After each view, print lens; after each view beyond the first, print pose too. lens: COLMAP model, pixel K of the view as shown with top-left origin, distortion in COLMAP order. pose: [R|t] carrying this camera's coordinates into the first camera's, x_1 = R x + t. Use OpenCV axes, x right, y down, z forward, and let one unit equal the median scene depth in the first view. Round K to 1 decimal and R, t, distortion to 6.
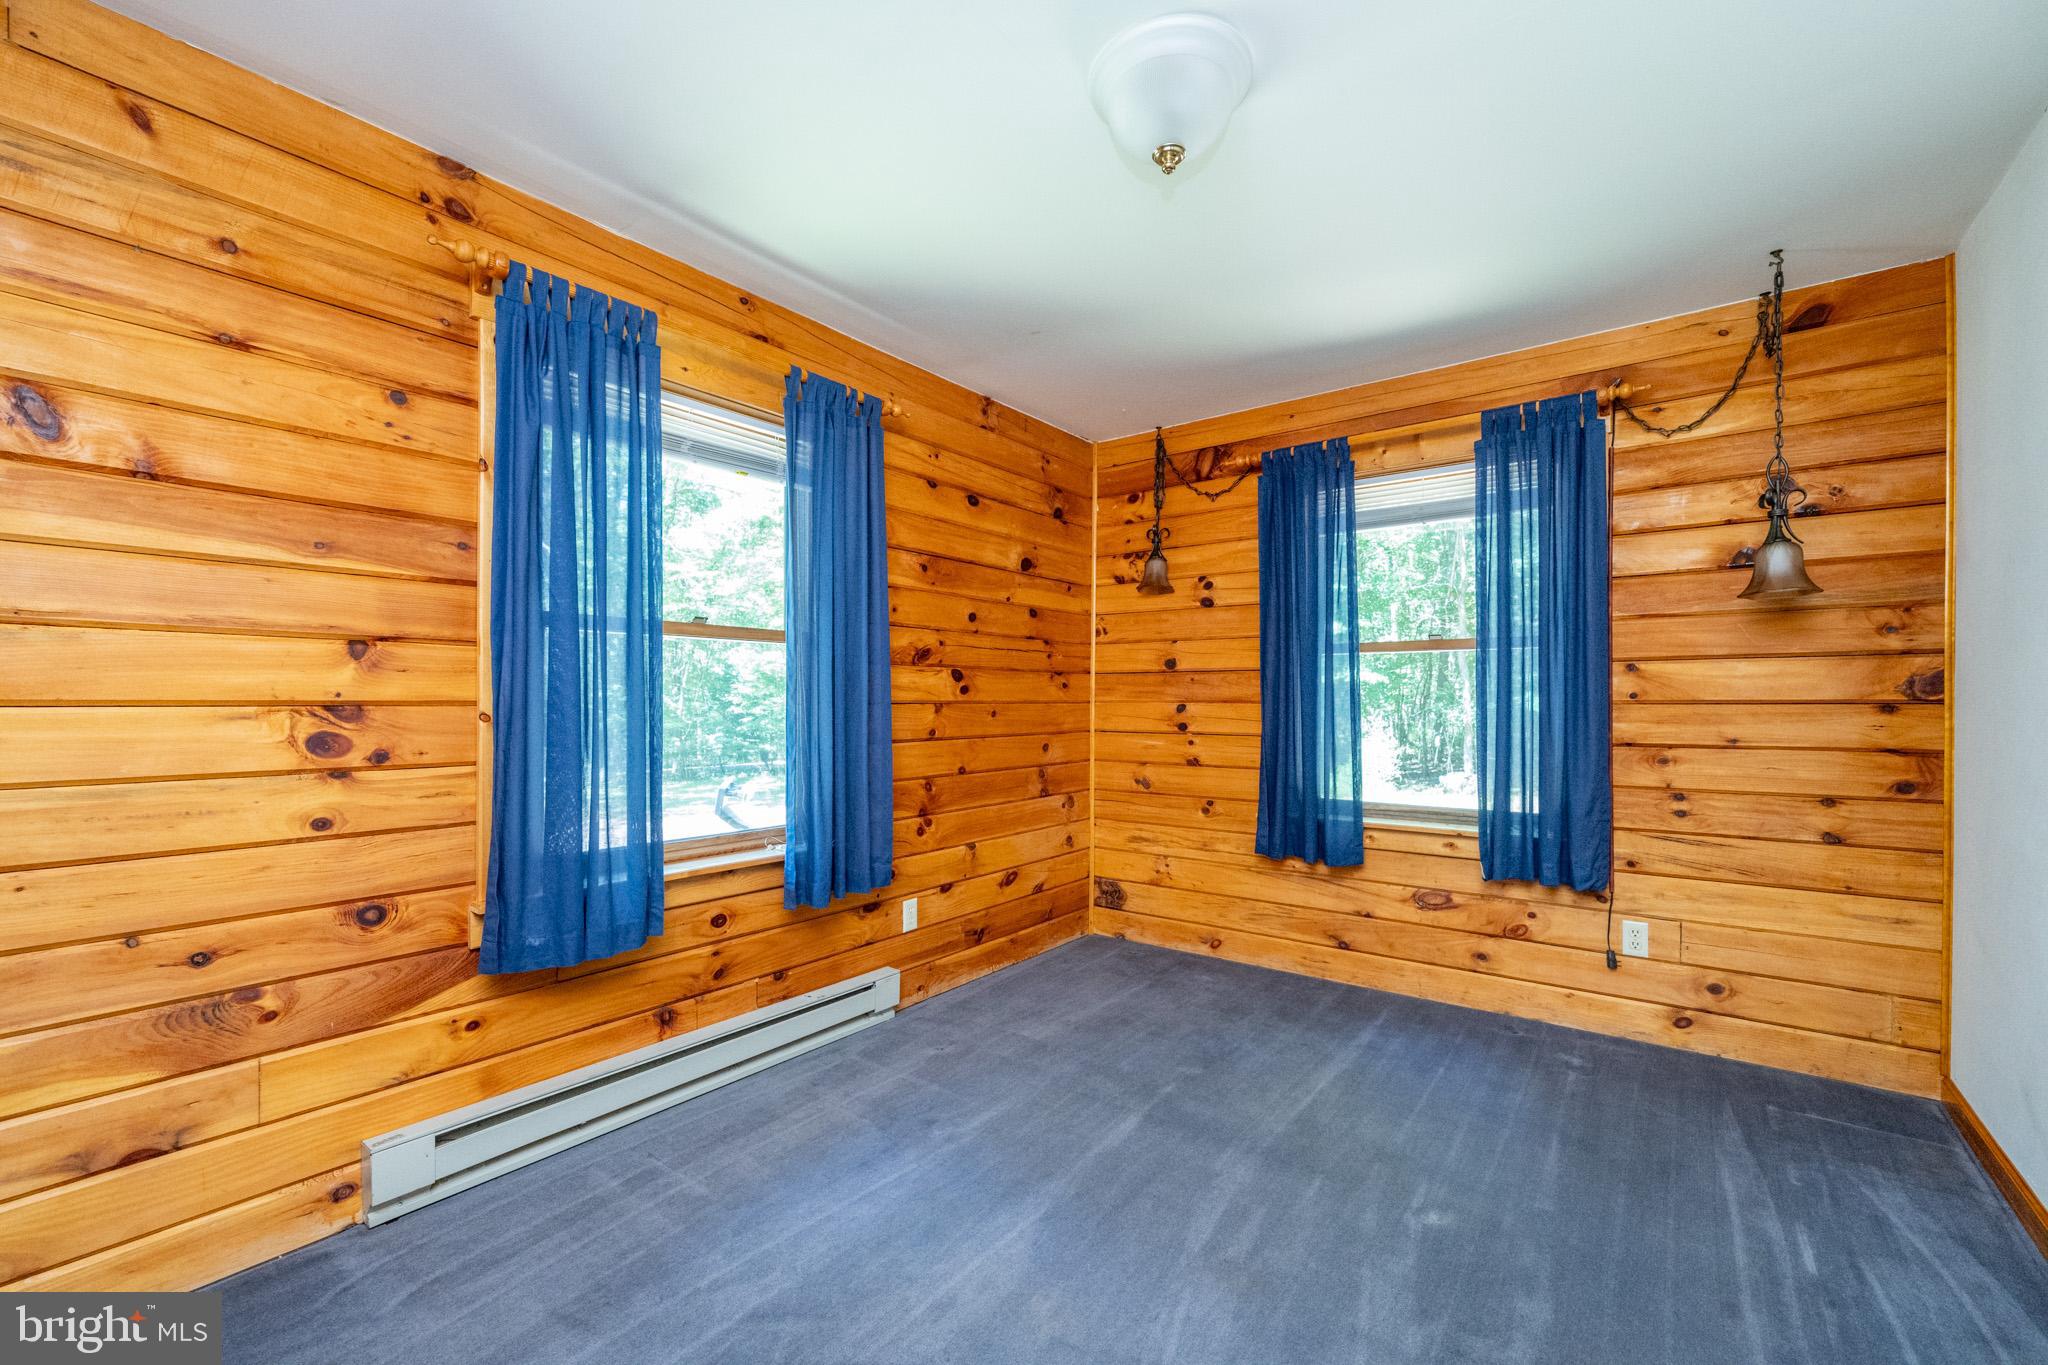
lens RADIAL K [[850.9, 0, 1029.5], [0, 850.9, 707.3], [0, 0, 1]] dist [-0.000299, -0.000231]
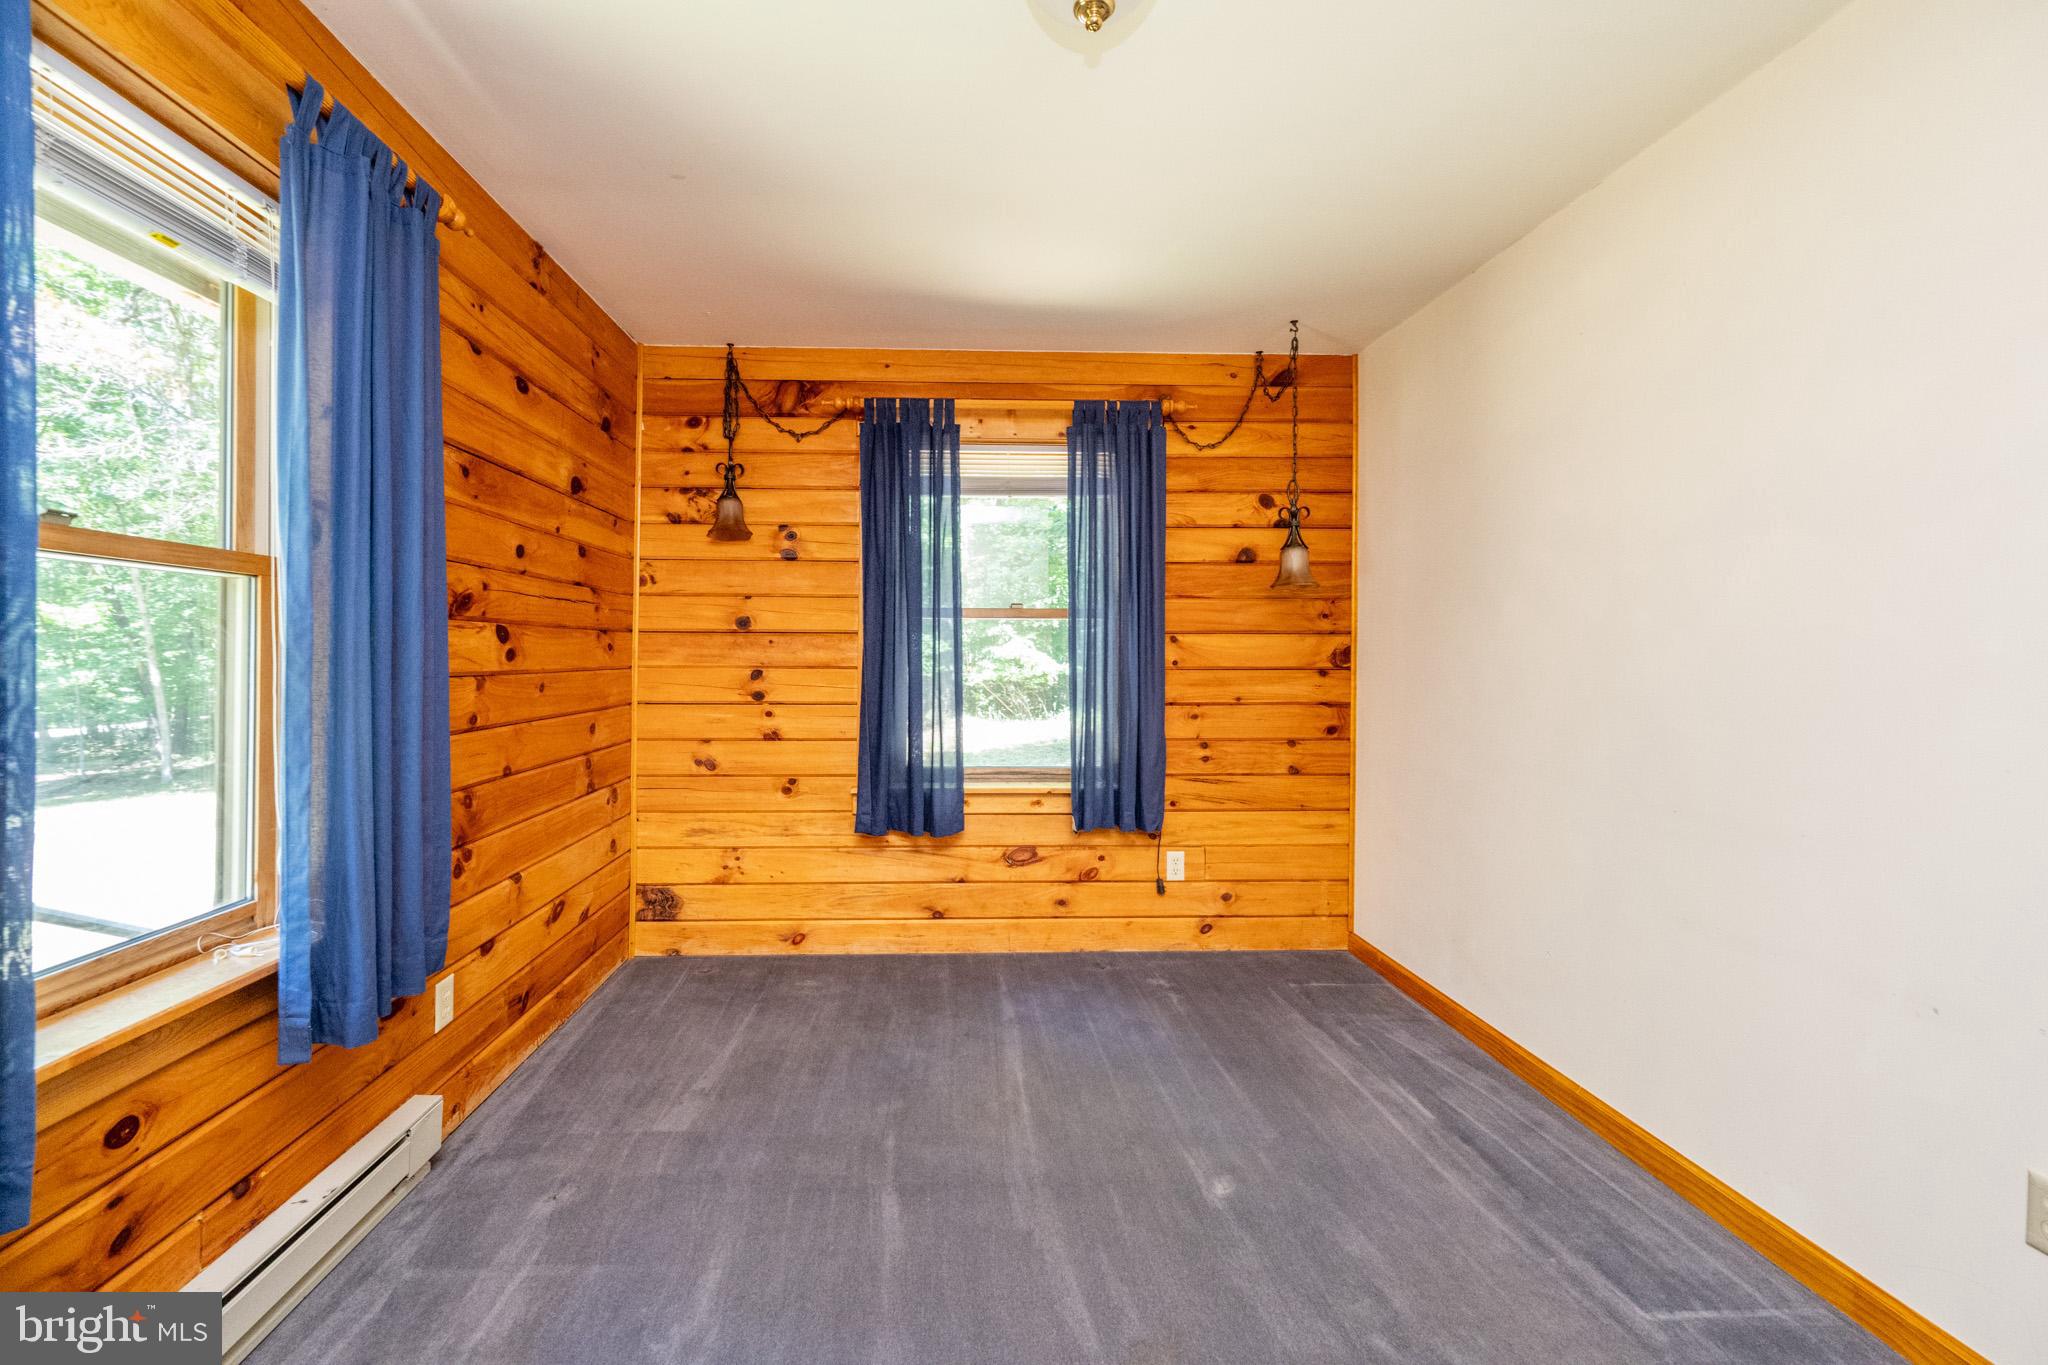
lens RADIAL K [[832.0, 0, 966.0], [0, 832.0, 656.5], [0, 0, 1]] dist [0.000602, -0.000142]
pose [[0.775381, 0.000681, 0.631494, -0.227208], [0.001310, 0.999996, -0.002687, -0.017530], [-0.631493, 0.002911, 0.775376, 0.248459]]
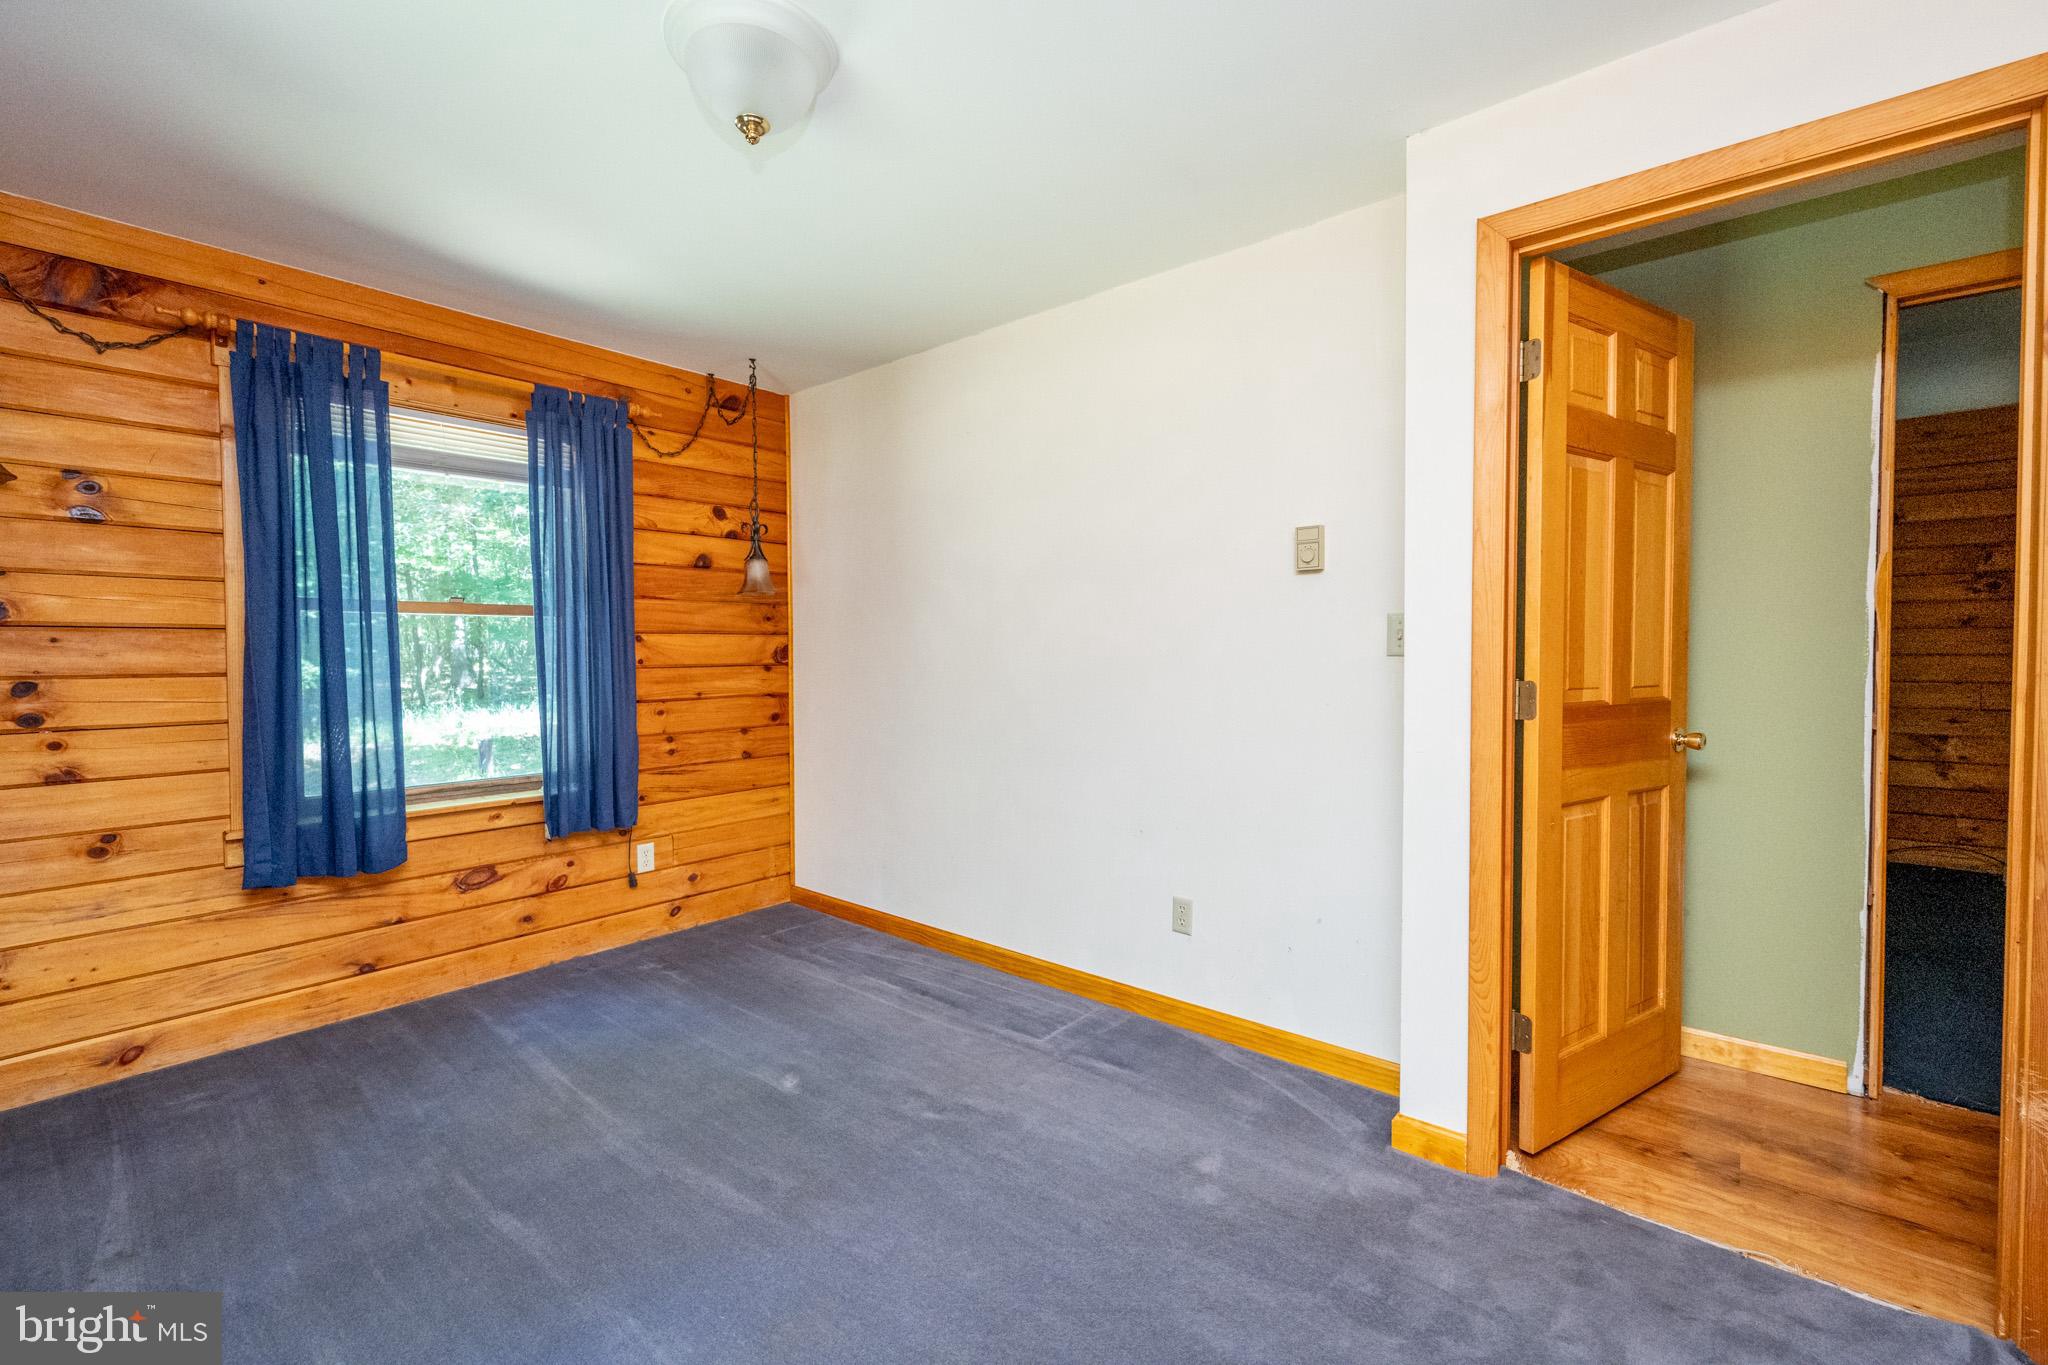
lens RADIAL K [[855.2, 0, 1024.0], [0, 855.2, 682.5], [0, 0, 1]] dist [-0.001078, -0.000146]
pose [[0.048753, -0.036376, 0.998148, -0.439749], [0.013635, 0.999268, 0.035751, -0.017700], [-0.998718, 0.011867, 0.049213, 0.344747]]
